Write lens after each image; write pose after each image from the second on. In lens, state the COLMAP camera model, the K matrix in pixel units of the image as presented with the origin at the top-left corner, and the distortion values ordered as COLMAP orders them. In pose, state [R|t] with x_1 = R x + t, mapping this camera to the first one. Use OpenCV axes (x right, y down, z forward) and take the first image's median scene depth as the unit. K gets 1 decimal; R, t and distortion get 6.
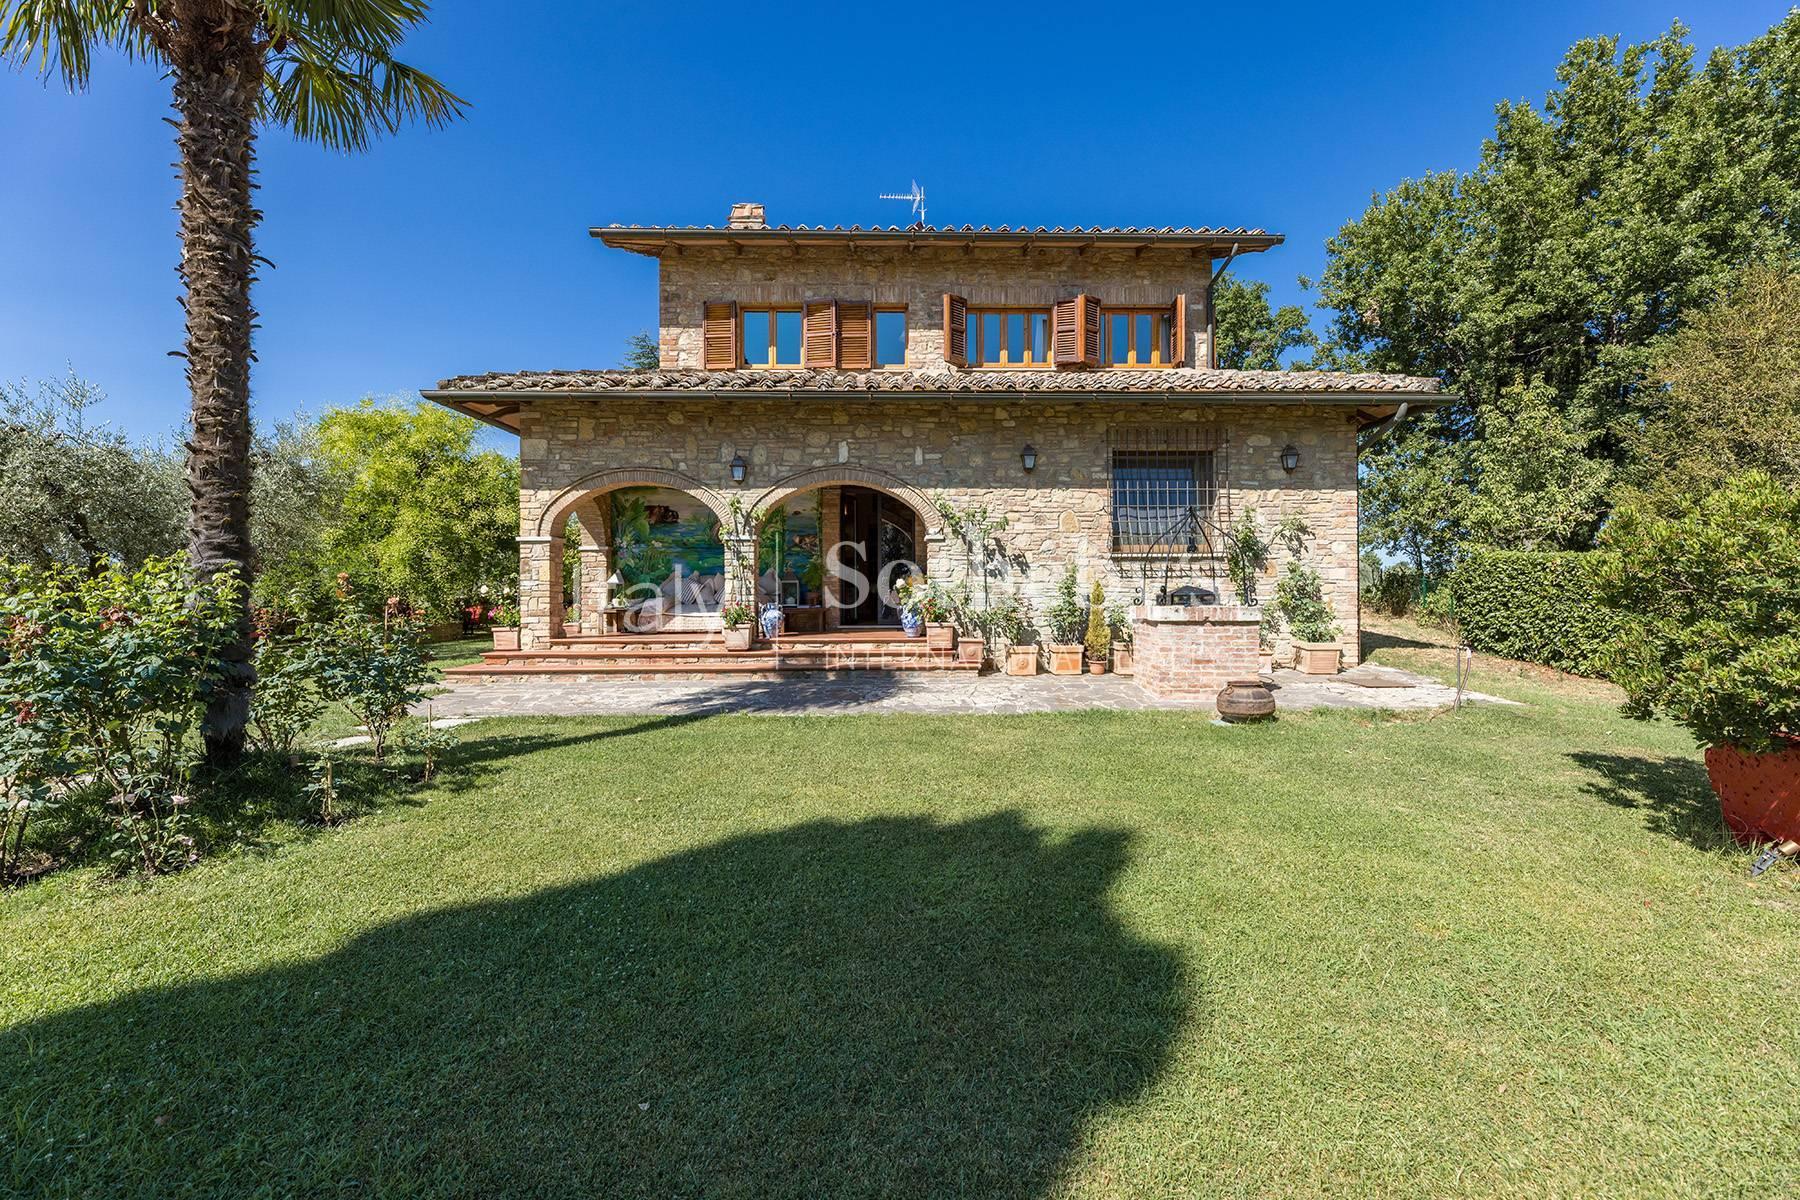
lens RADIAL K [[728.3, 0, 898.5], [0, 728.3, 596.4], [0, 0, 1]] dist [-0.010425, -0.000371]
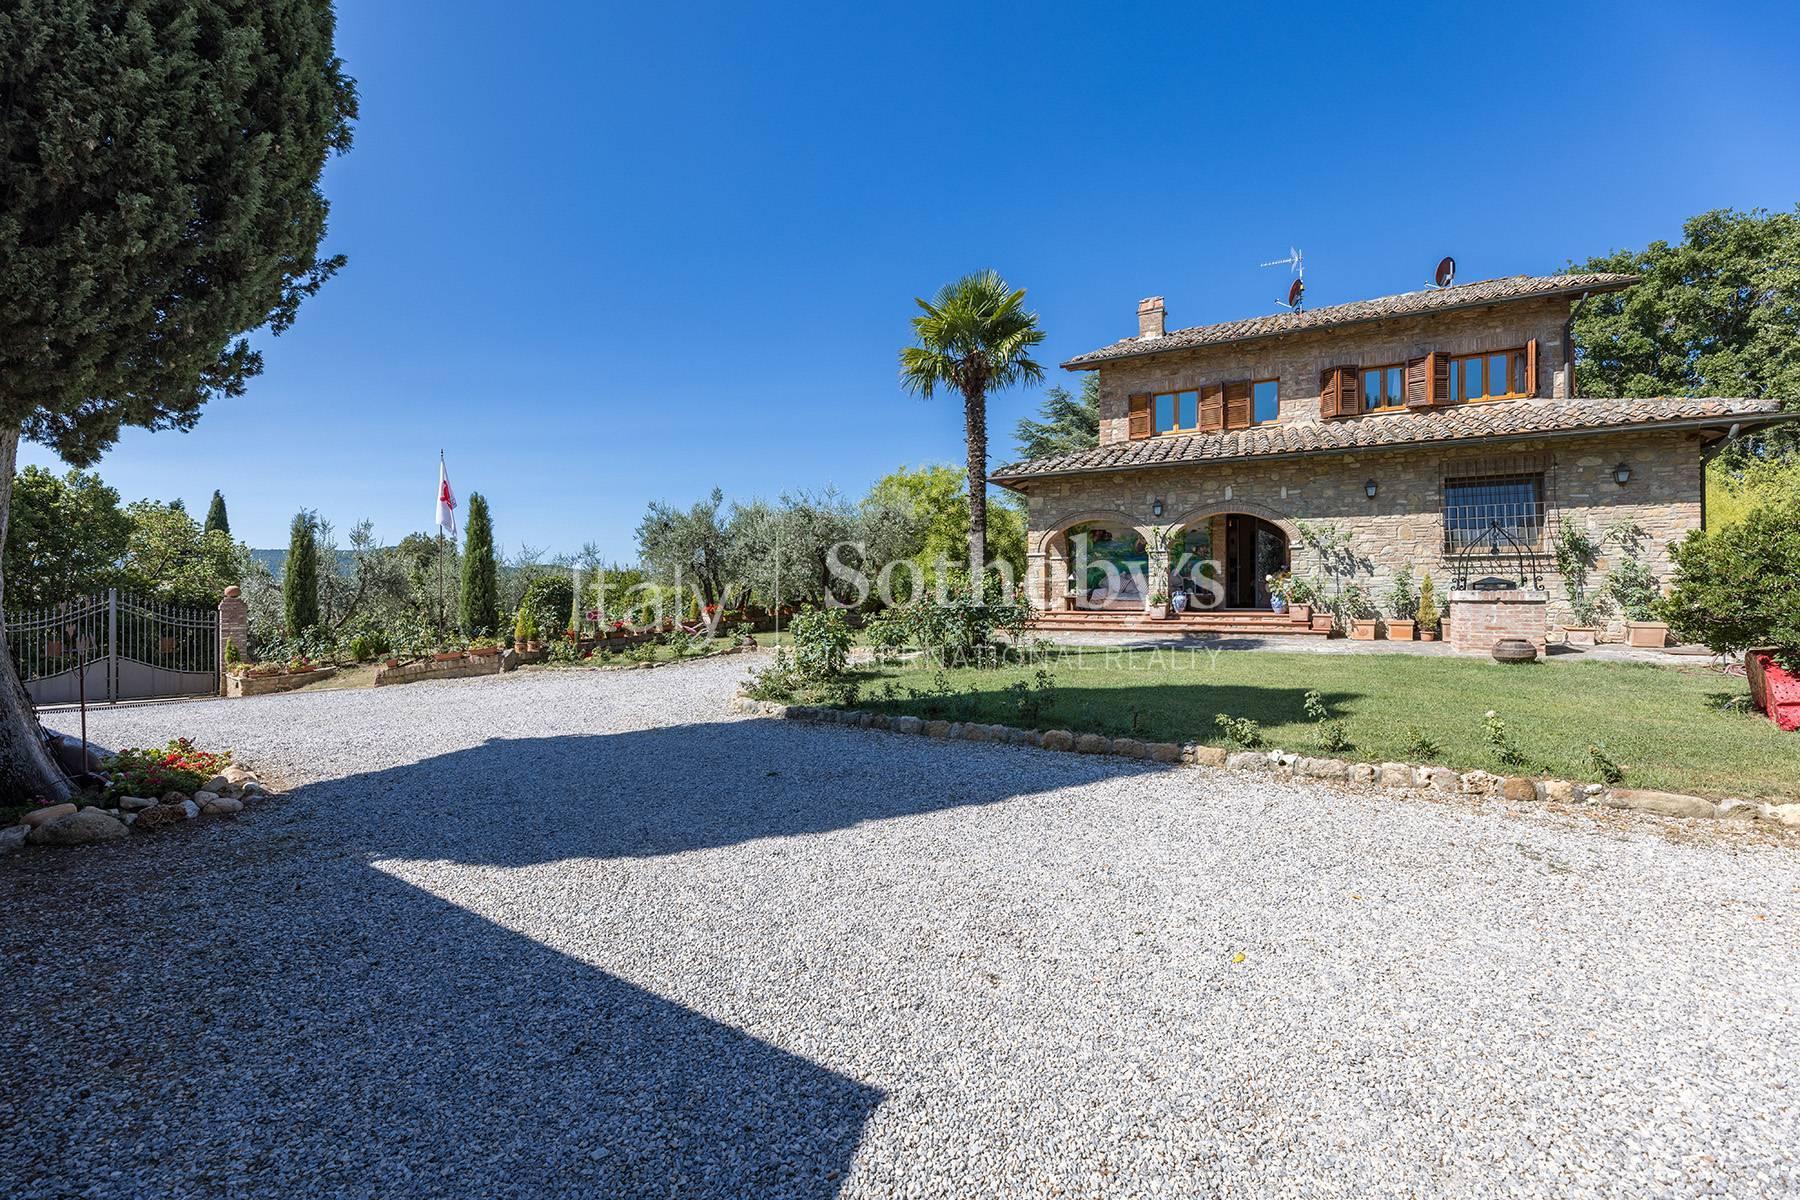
lens RADIAL K [[728.3, 0, 897.0], [0, 728.3, 589.4], [0, 0, 1]] dist [-0.010425, -0.000371]
pose [[0.874611, -0.000916, -0.484824, 0.055404], [-0.005354, 0.999919, -0.011548, 0.027109], [0.484795, 0.012696, 0.874535, -0.676768]]
